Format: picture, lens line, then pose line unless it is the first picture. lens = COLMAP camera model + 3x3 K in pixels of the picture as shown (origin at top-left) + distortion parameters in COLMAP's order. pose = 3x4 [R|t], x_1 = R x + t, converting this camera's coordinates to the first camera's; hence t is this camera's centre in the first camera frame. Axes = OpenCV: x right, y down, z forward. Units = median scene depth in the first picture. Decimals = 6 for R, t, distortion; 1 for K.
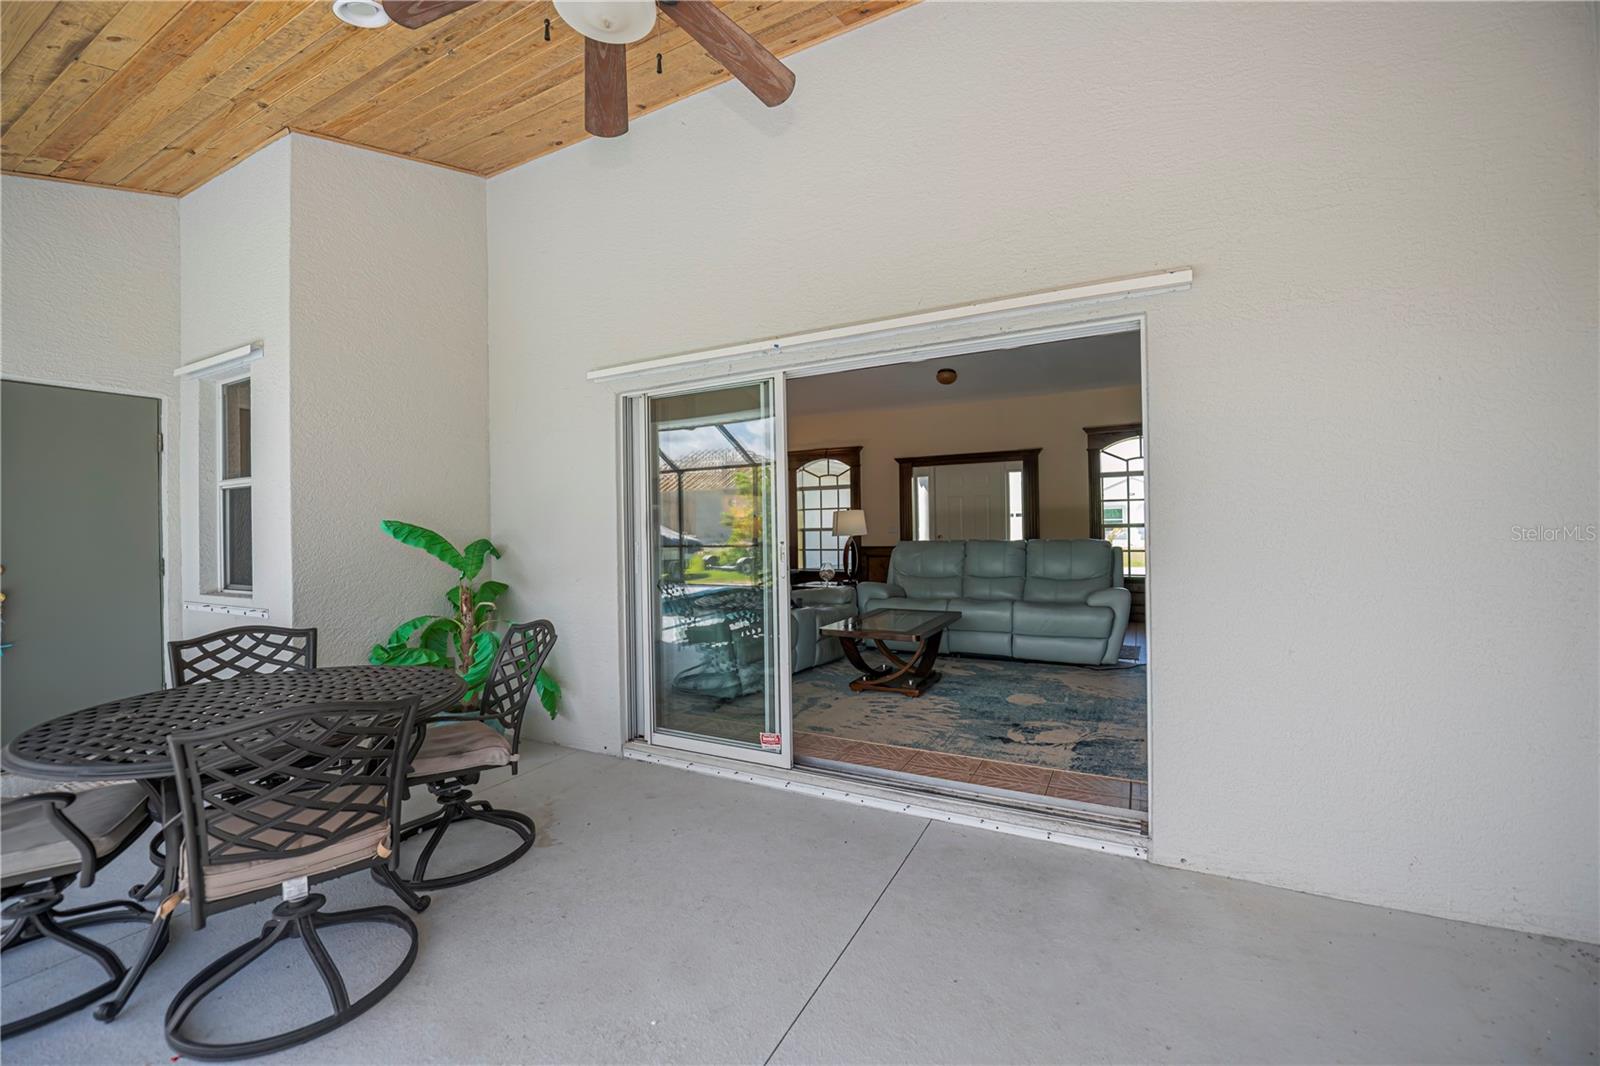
lens RADIAL K [[647.2, 0, 805.7], [0, 647.2, 523.5], [0, 0, 1]] dist [0.000835, 0.000071]
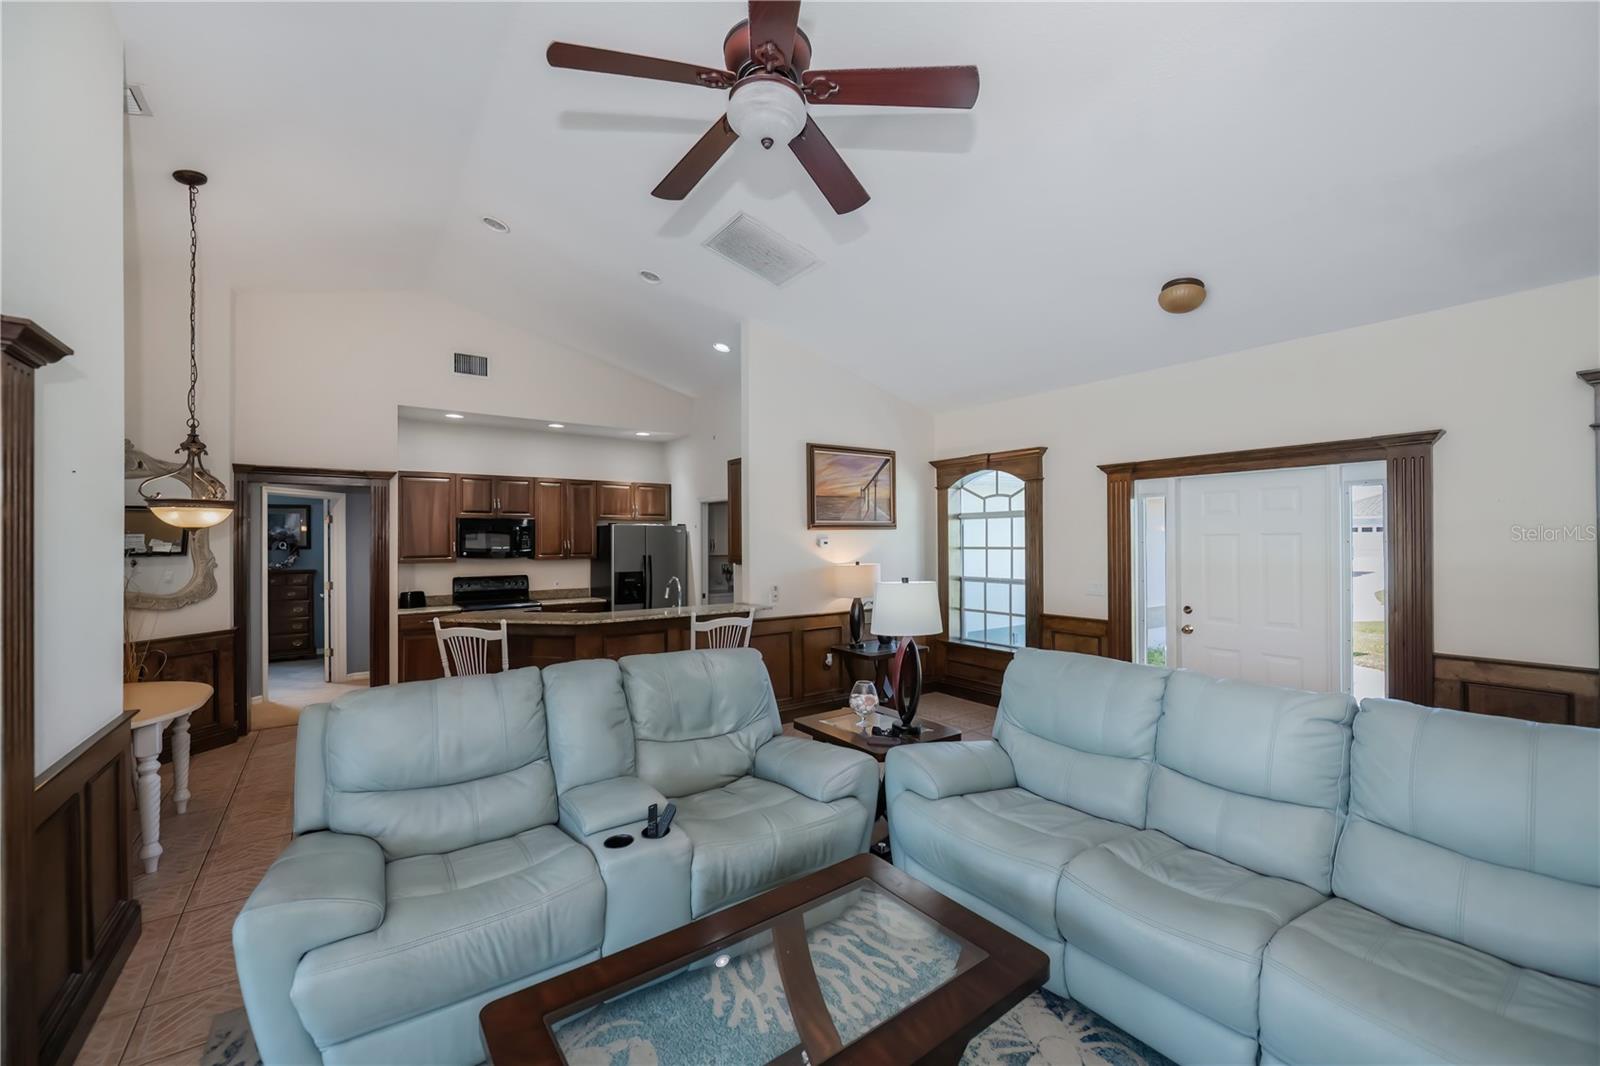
lens RADIAL K [[638.2, 0, 802.2], [0, 638.2, 534.0], [0, 0, 1]] dist [-0.000052, -0.000184]
pose [[0.894863, 0.007641, -0.446276, 0.148069], [-0.008106, 0.999967, 0.000868, -0.036791], [0.446267, 0.002840, 0.894895, 0.365409]]
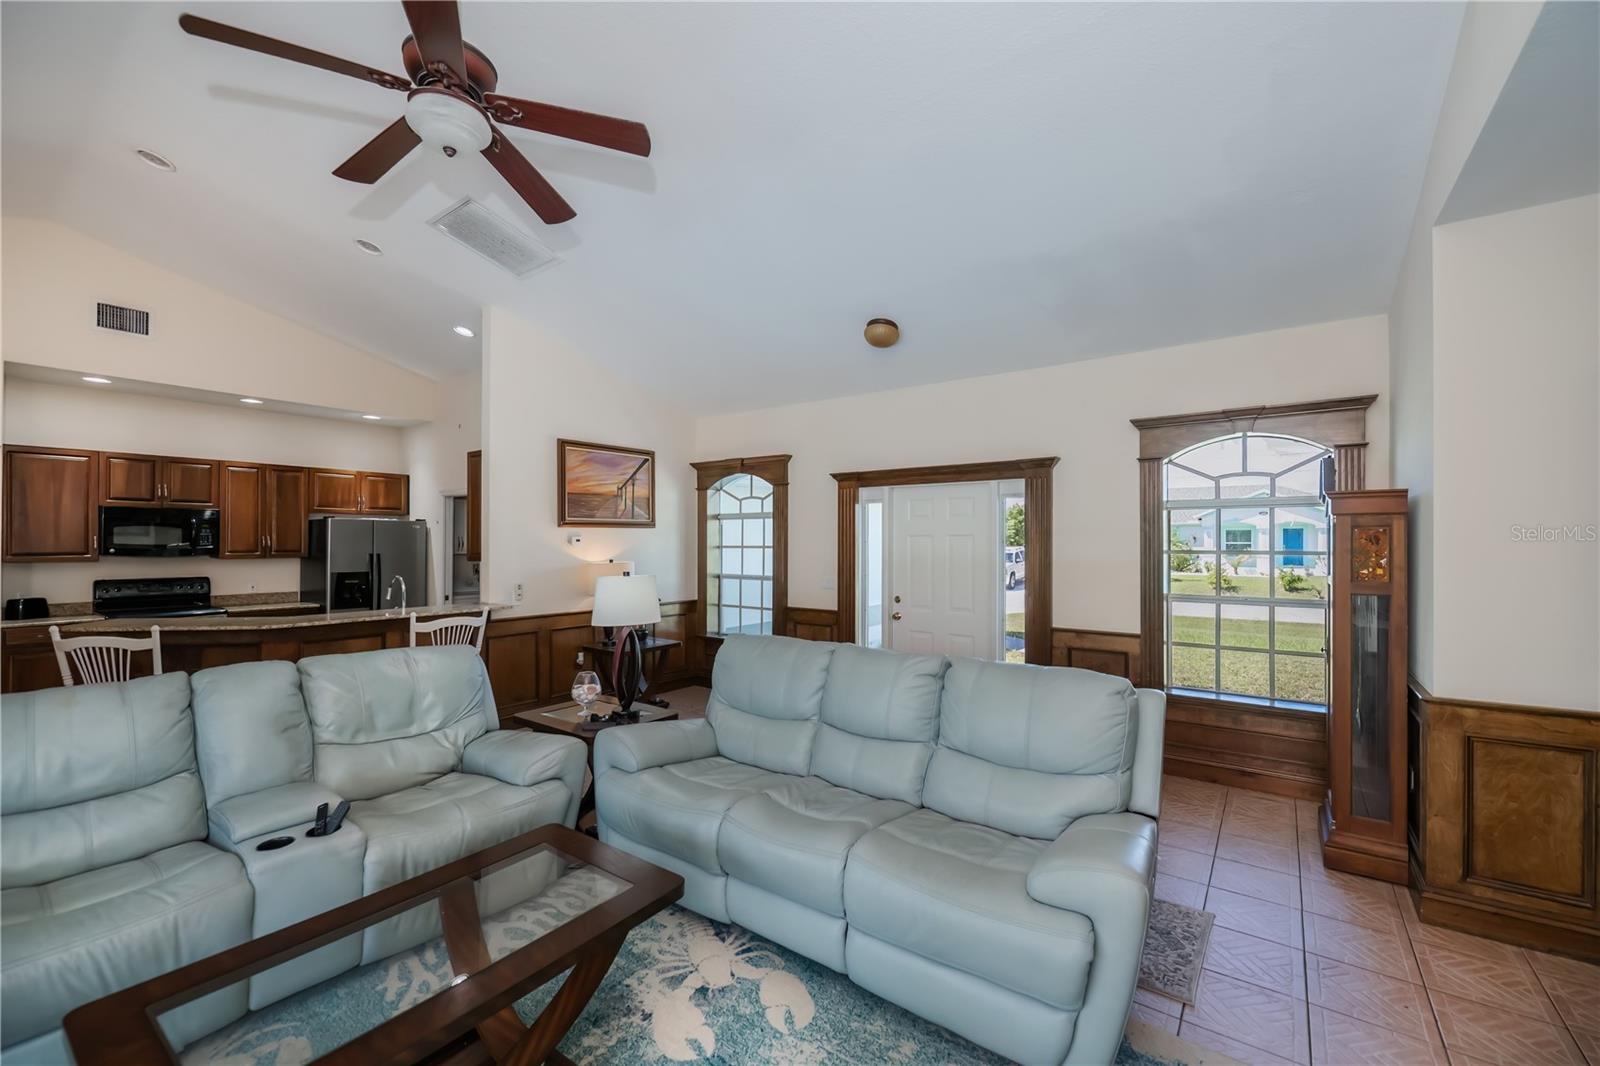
lens RADIAL K [[650.2, 0, 810.6], [0, 650.2, 535.6], [0, 0, 1]] dist [0.004207, -0.004655]
pose [[0.989453, 0.018122, -0.143717, 0.200805], [-0.018762, 0.999819, -0.003096, -0.034938], [0.143635, 0.005759, 0.989614, 0.345050]]
